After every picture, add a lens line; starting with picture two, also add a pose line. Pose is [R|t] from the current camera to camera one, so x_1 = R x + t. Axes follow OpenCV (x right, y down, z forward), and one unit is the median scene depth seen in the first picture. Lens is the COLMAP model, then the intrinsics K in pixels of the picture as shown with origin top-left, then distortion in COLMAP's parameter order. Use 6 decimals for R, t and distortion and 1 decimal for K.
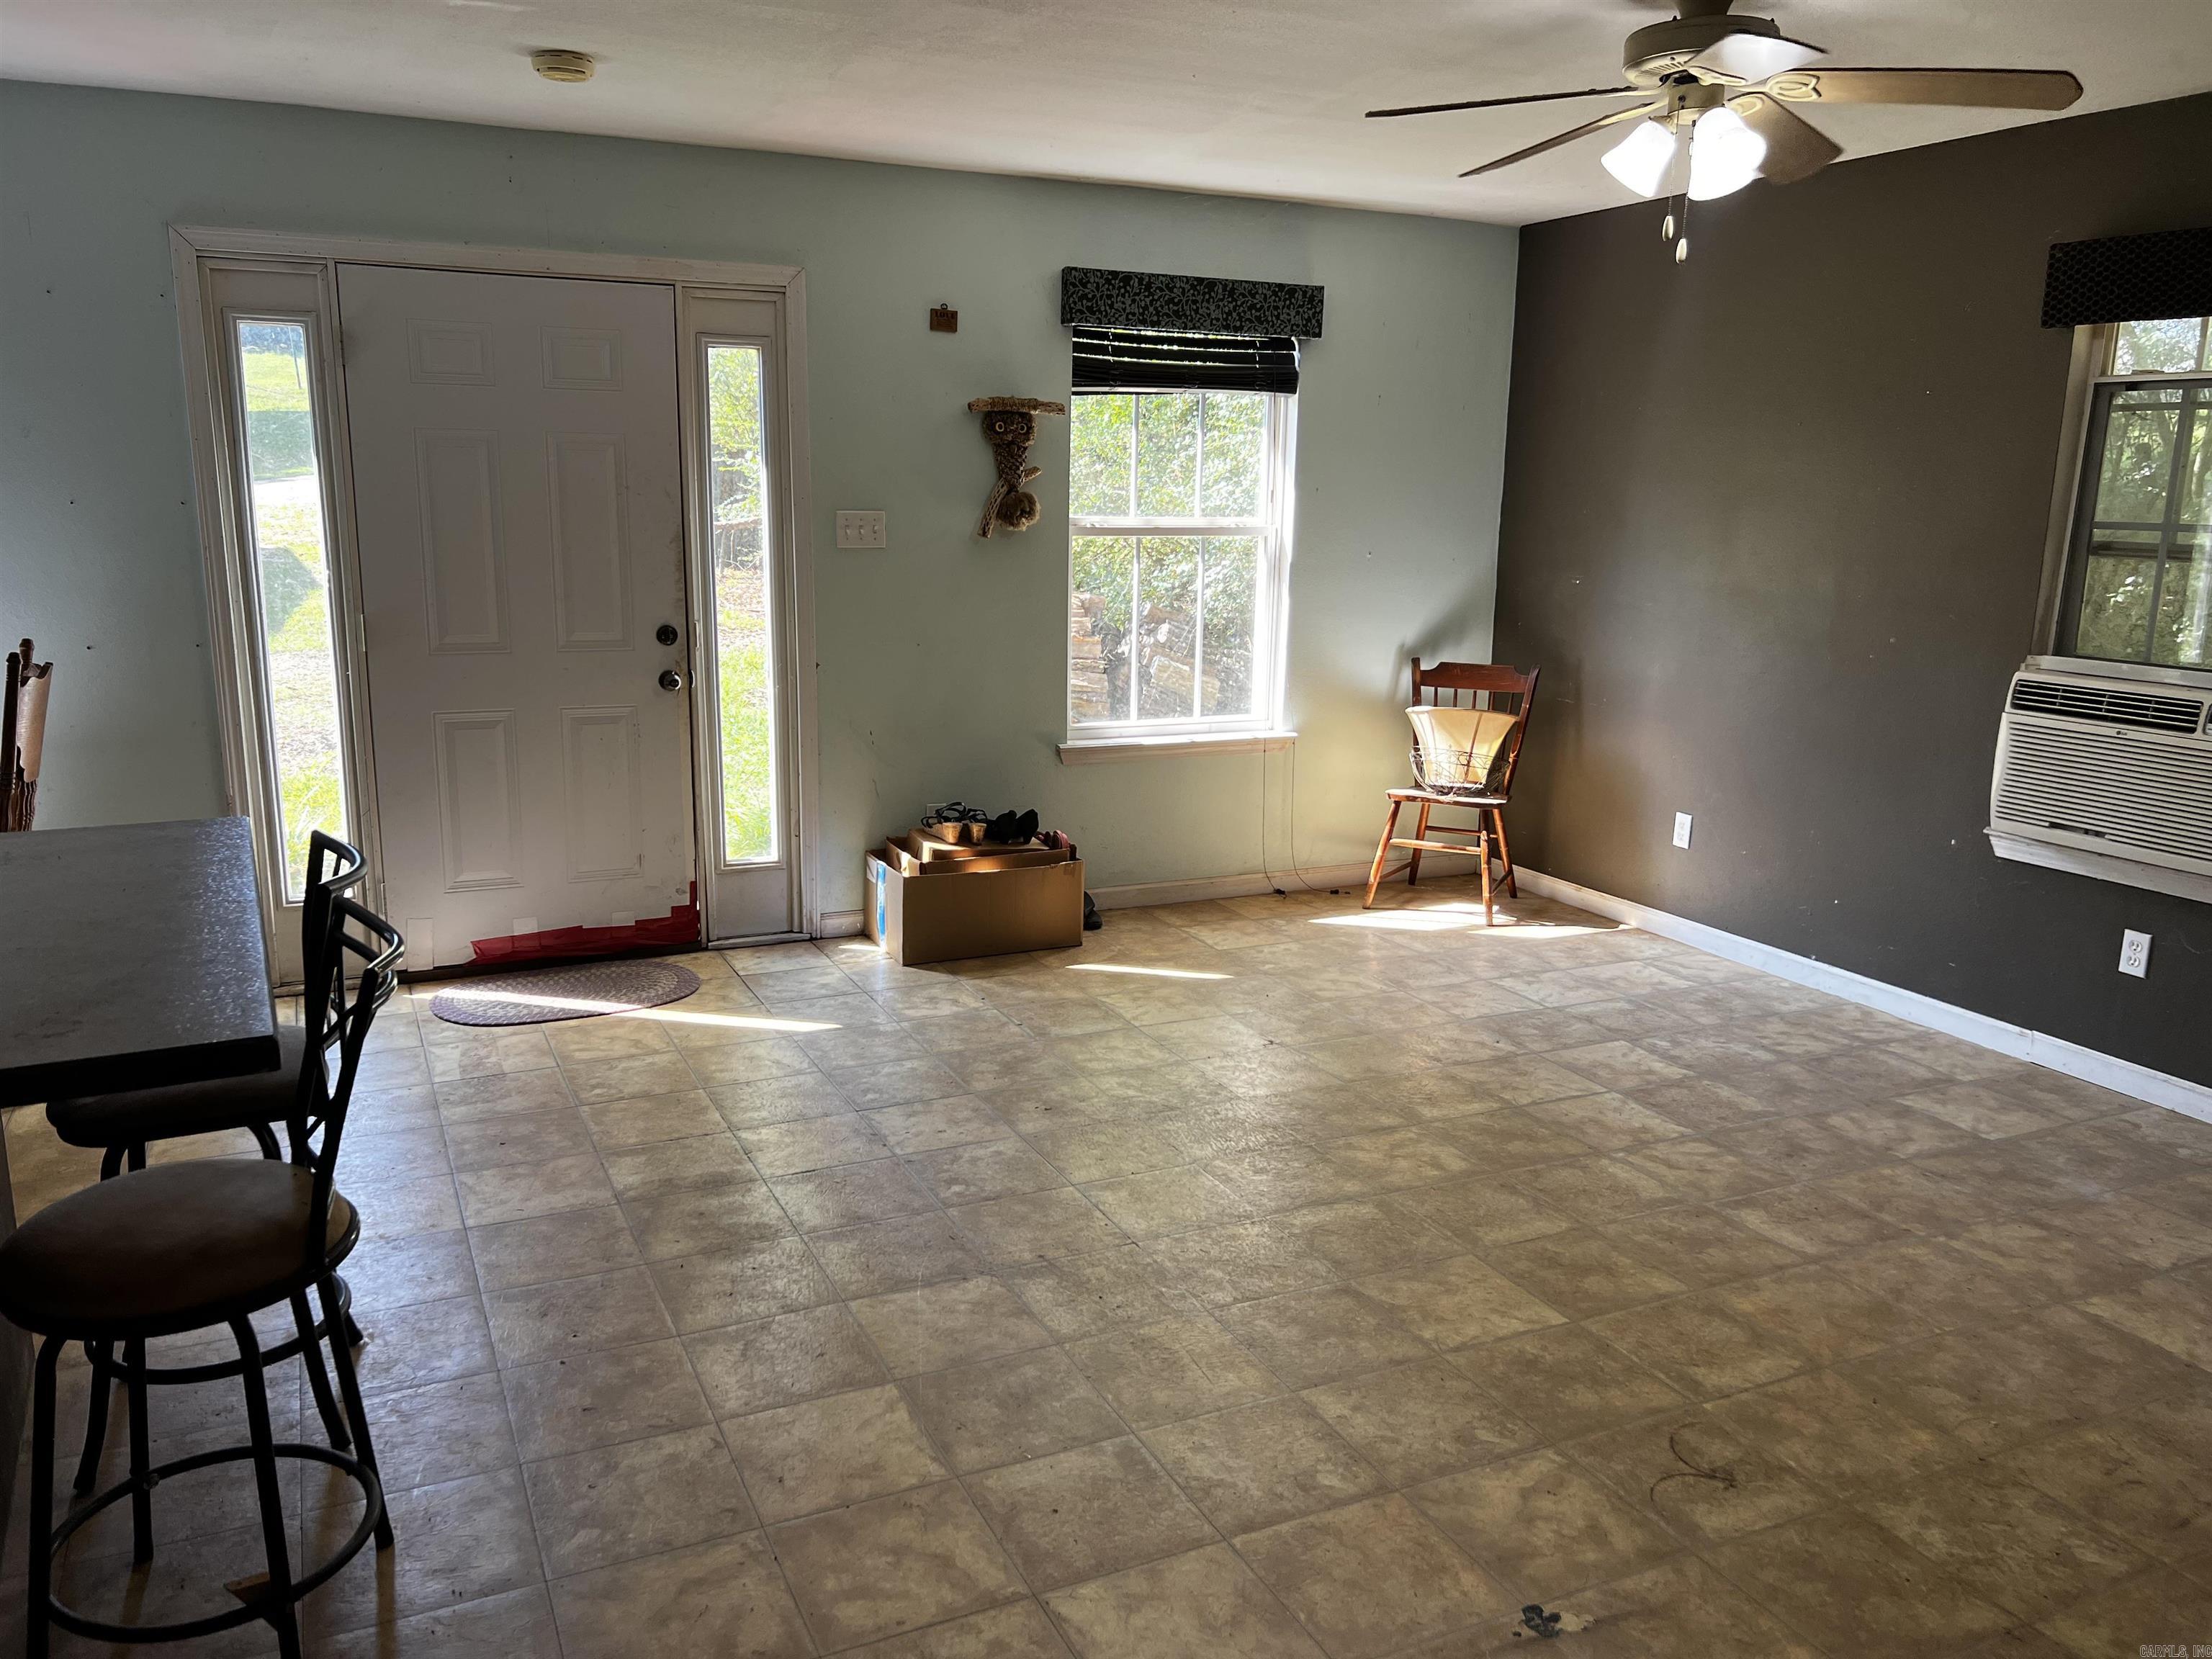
lens RADIAL K [[1738.0, 0, 1106.0], [0, 1738.0, 829.5], [0, 0, 1]] dist [0.019126, 0.001261]
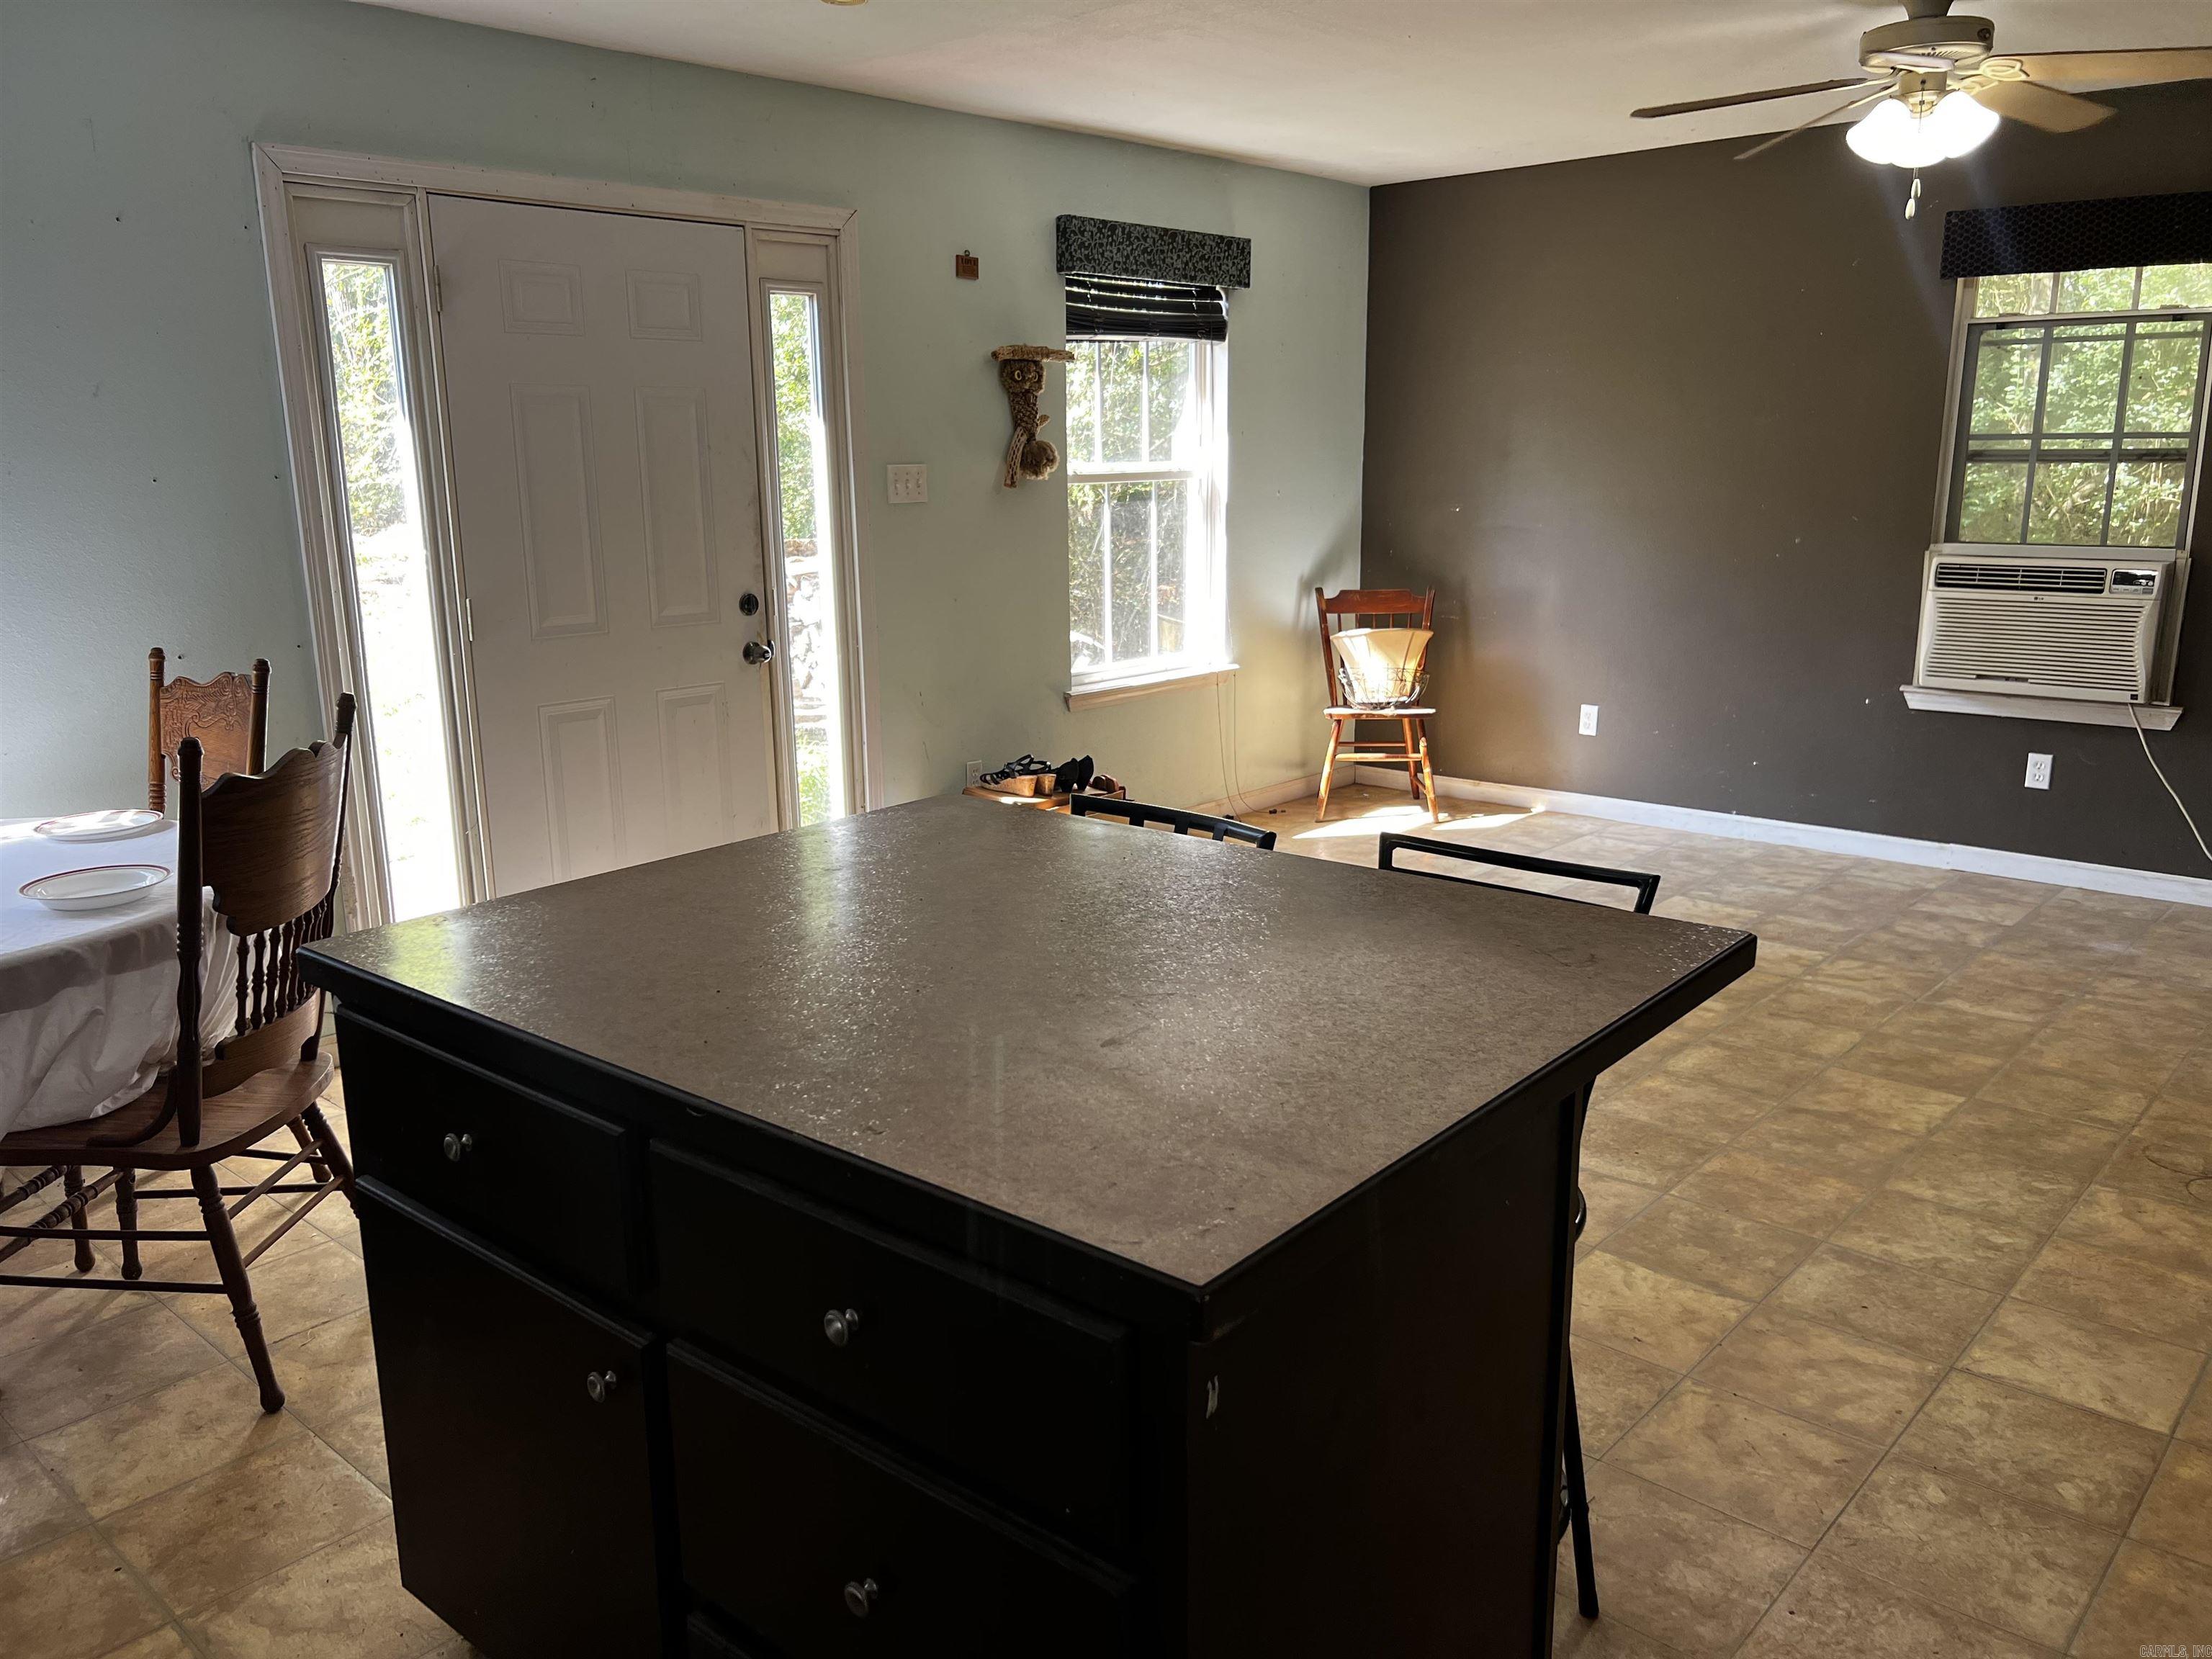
lens RADIAL K [[1738.0, 0, 1106.0], [0, 1738.0, 829.5], [0, 0, 1]] dist [0.019126, 0.001261]
pose [[0.917718, -0.114379, 0.380410, -0.446433], [0.106282, 0.993436, 0.042299, -0.011265], [-0.382751, 0.001612, 0.923850, 0.066298]]
